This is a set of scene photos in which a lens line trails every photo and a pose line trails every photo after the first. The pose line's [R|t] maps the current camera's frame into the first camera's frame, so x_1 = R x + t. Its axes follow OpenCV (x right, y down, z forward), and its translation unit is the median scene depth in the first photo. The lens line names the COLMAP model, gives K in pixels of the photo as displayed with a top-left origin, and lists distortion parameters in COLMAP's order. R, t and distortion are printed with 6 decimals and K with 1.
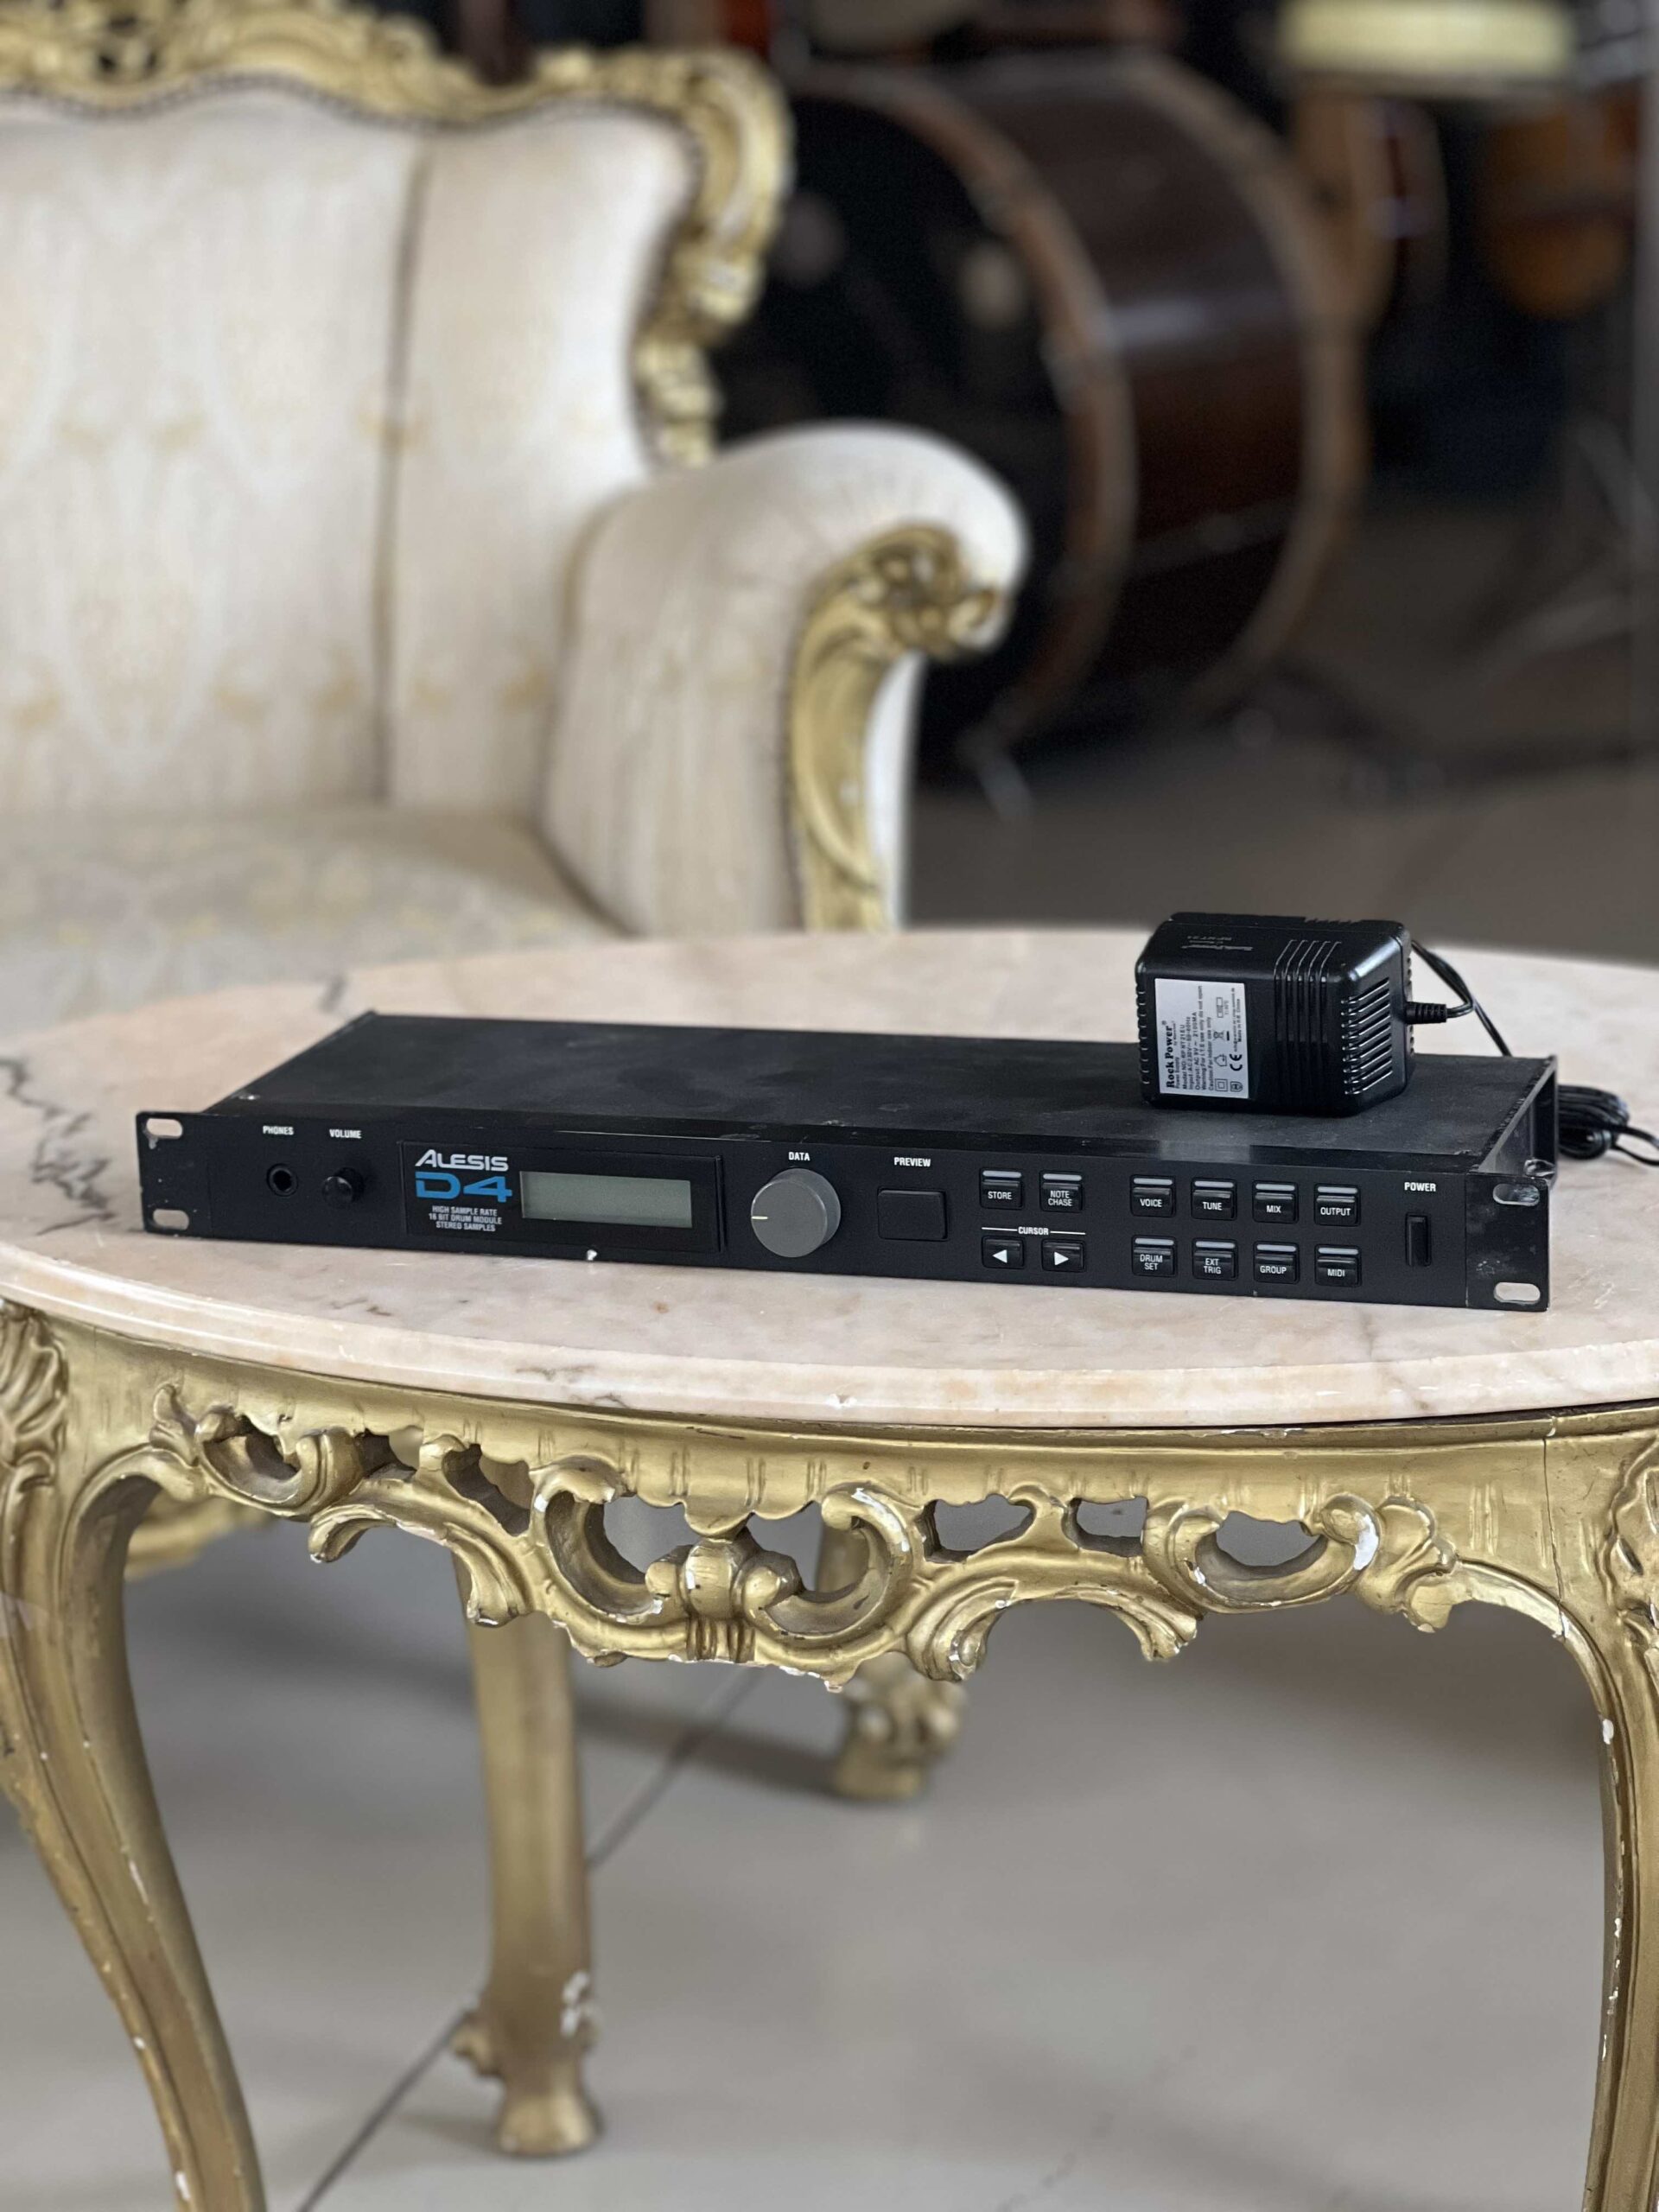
lens RADIAL K [[6432.7, 0, 829.5], [0, 6432.7, 1106.0], [0, 0, 1]] dist [-0.135359, 24.233931]
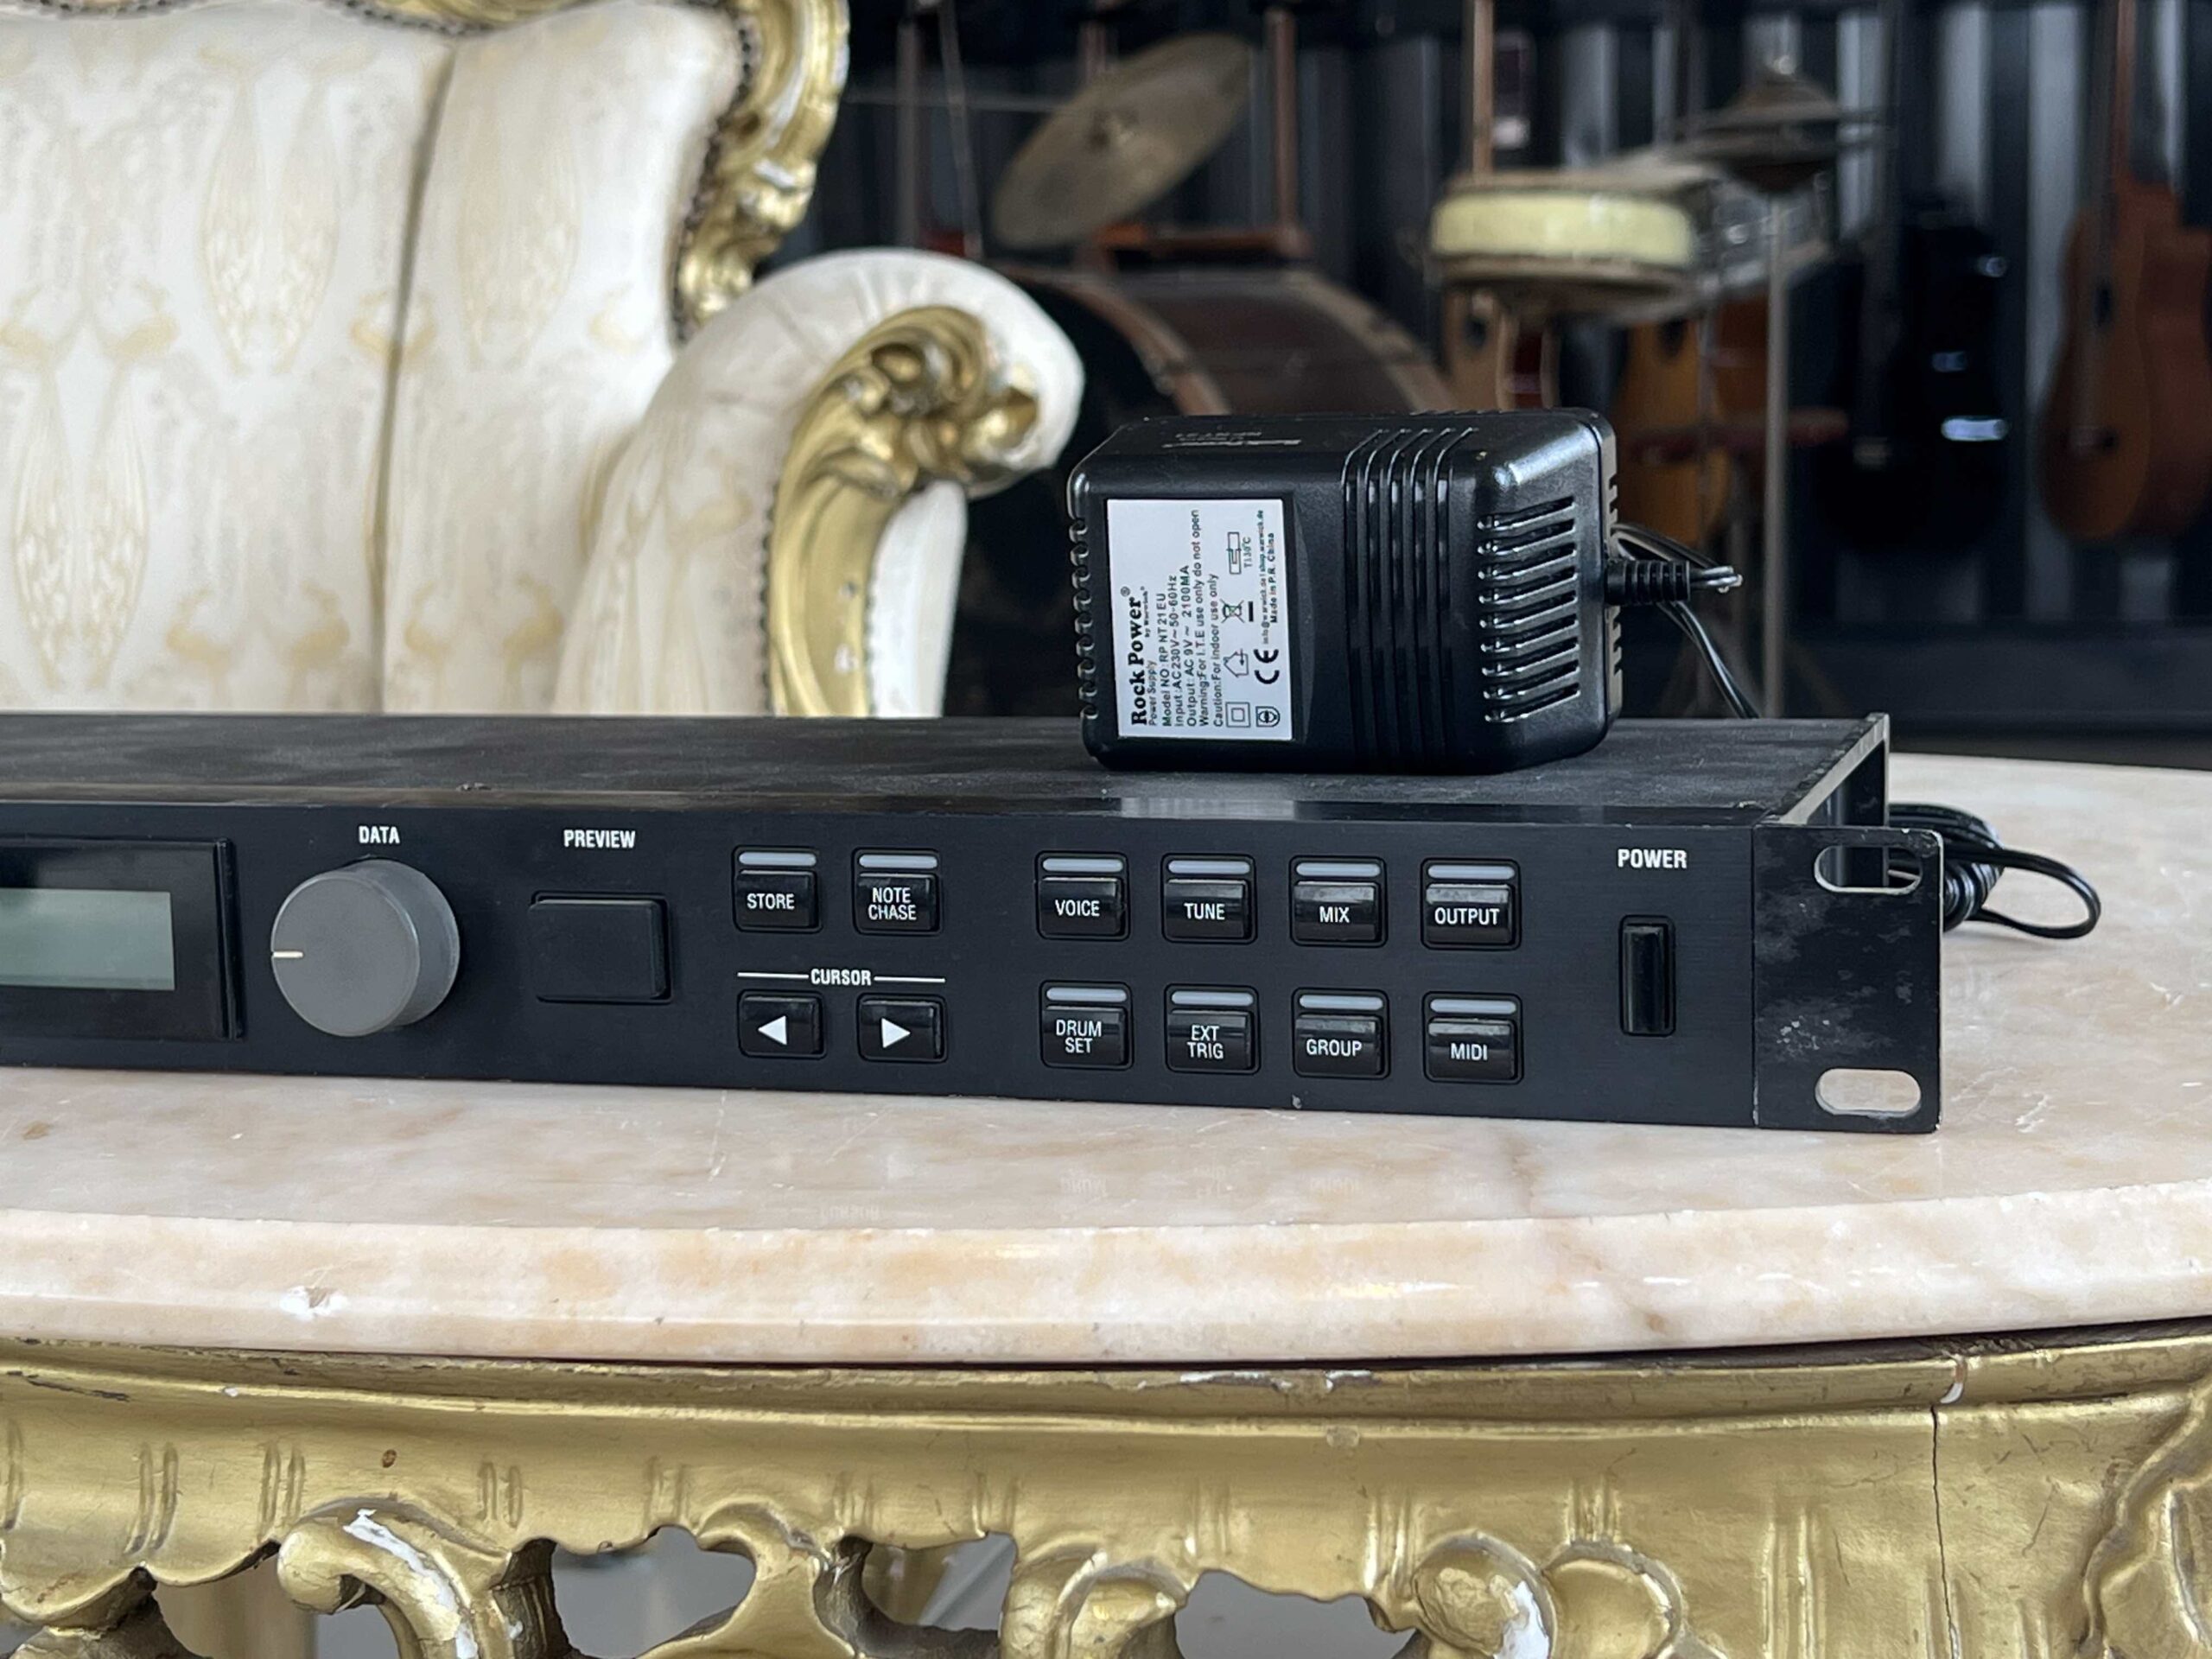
lens RADIAL K [[4075.4, 0, 1112.7], [0, 4075.4, 838.9], [0, 0, 1]] dist [0.048104, 0.087982]
pose [[0.999864, 0.009429, -0.013502, 0.056913], [-0.011116, 0.991336, -0.130880, 0.048917], [0.012151, 0.131013, 0.991306, 0.705359]]
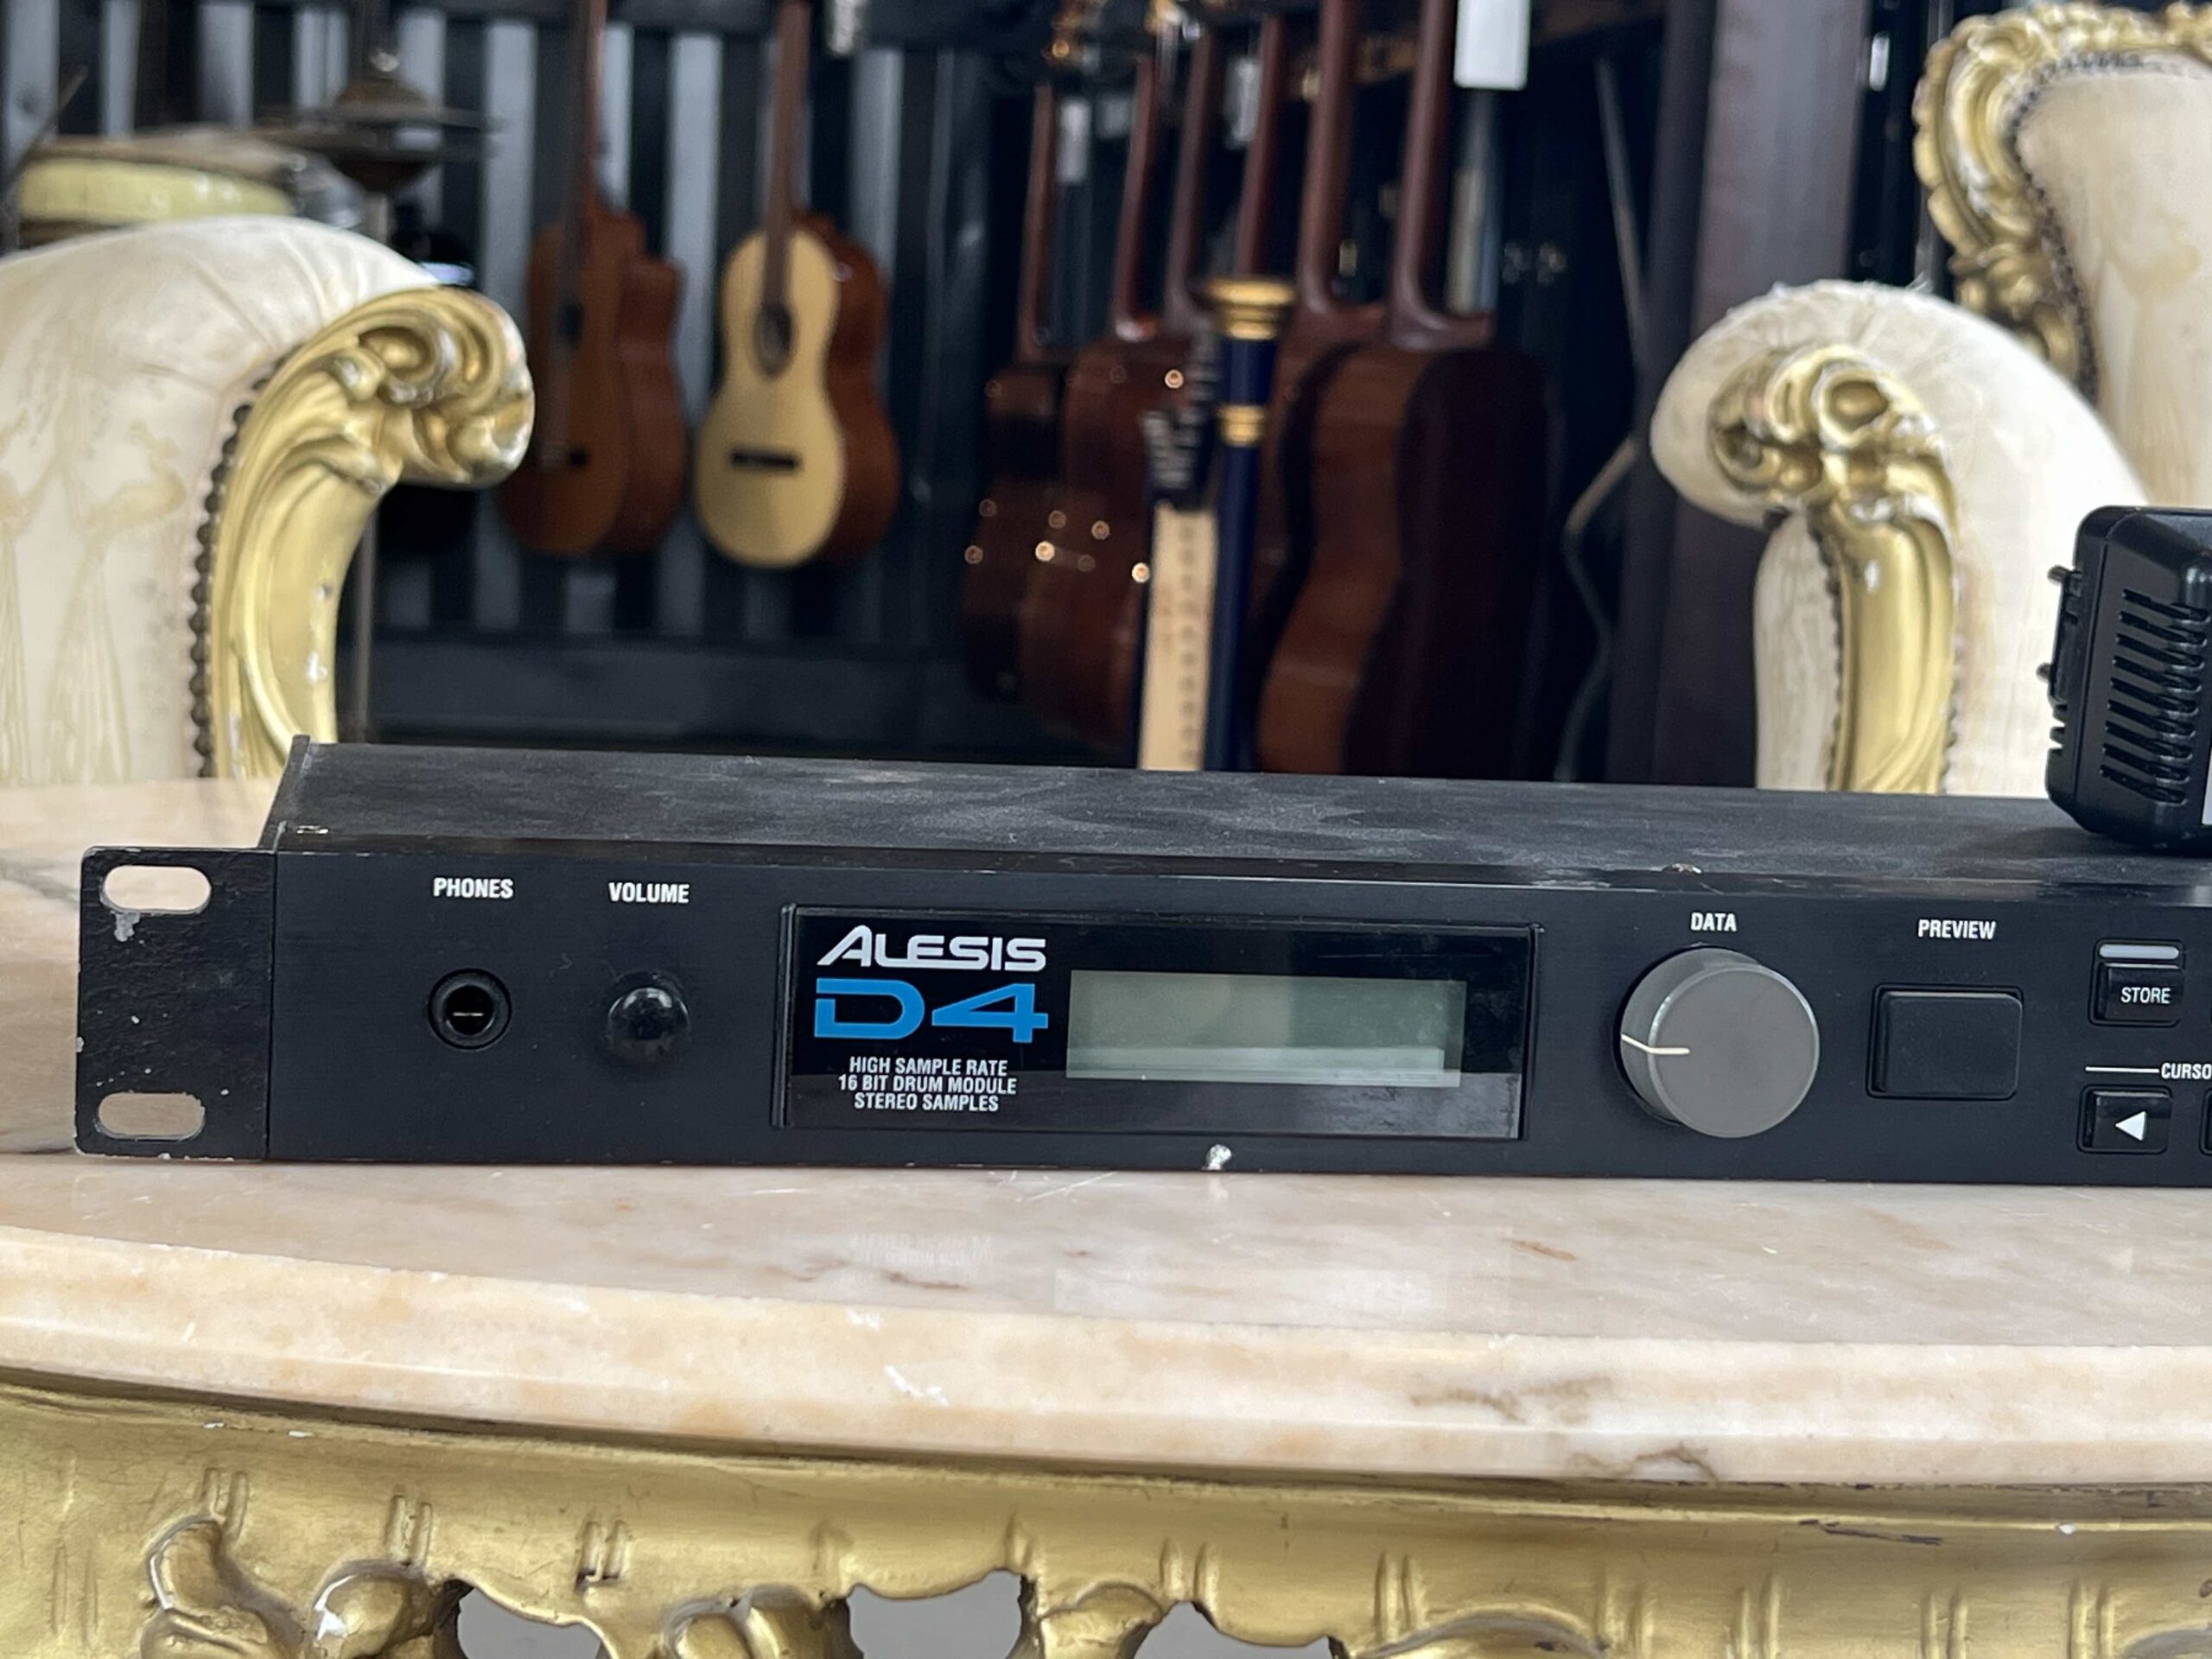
lens RADIAL K [[4075.4, 0, 1112.7], [0, 4075.4, 838.9], [0, 0, 1]] dist [0.048104, 0.087982]
pose [[0.871788, 0.024040, 0.489294, -0.187463], [0.039707, 0.992041, -0.119489, 0.035621], [-0.488272, 0.123597, 0.863895, 0.782054]]
